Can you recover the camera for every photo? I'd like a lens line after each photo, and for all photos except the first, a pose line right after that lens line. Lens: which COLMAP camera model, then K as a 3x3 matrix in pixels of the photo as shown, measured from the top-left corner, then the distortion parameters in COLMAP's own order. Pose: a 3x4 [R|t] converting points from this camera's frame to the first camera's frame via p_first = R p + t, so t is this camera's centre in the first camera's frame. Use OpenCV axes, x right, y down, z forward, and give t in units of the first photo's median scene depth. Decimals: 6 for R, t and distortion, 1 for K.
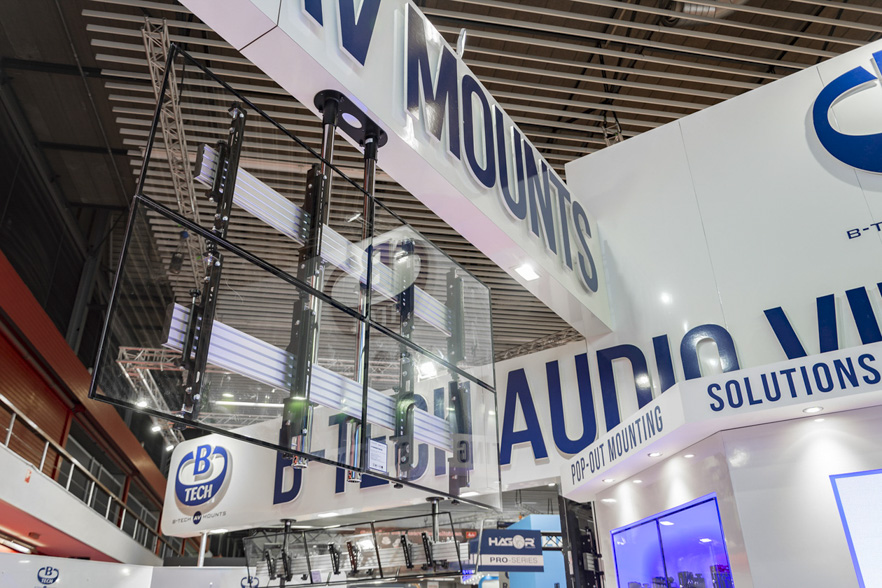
lens RADIAL K [[680.3, 0, 438.3], [0, 680.3, 291.7], [0, 0, 1]] dist [-0.006154, -0.007283]
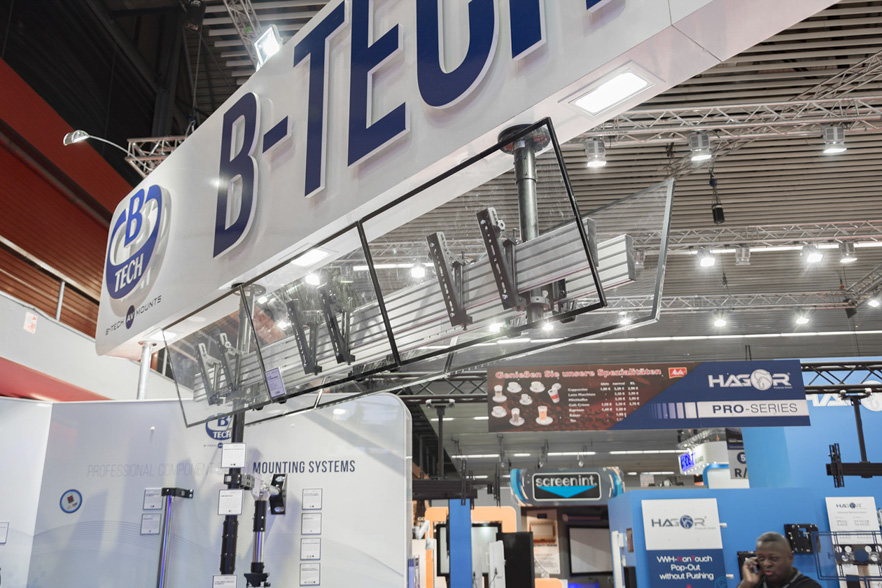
lens RADIAL K [[775.8, 0, 438.8], [0, 775.8, 296.5], [0, 0, 1]] dist [-0.007989, -0.008044]
pose [[0.964106, -0.078852, -0.253537, 0.023802], [0.120358, 0.980932, 0.152597, 0.160611], [0.236670, -0.177635, 0.955214, 0.301532]]
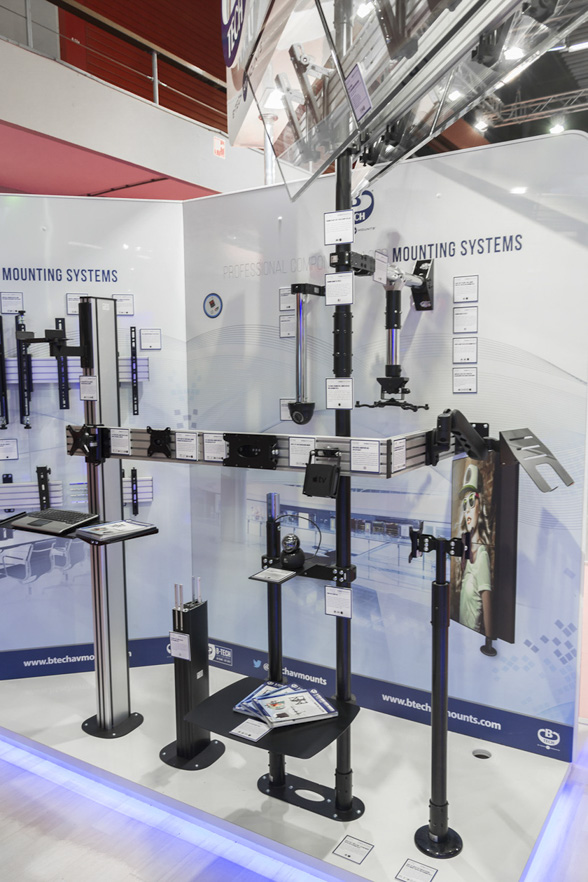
lens RADIAL K [[680.3, 0, 304.1], [0, 680.3, 460.0], [0, 0, 1]] dist [-0.006154, -0.007283]
pose [[0.726085, 0.096190, -0.680843, 0.000424], [0.316404, 0.832370, 0.455027, 0.220701], [0.610483, -0.545810, 0.573936, 0.401970]]
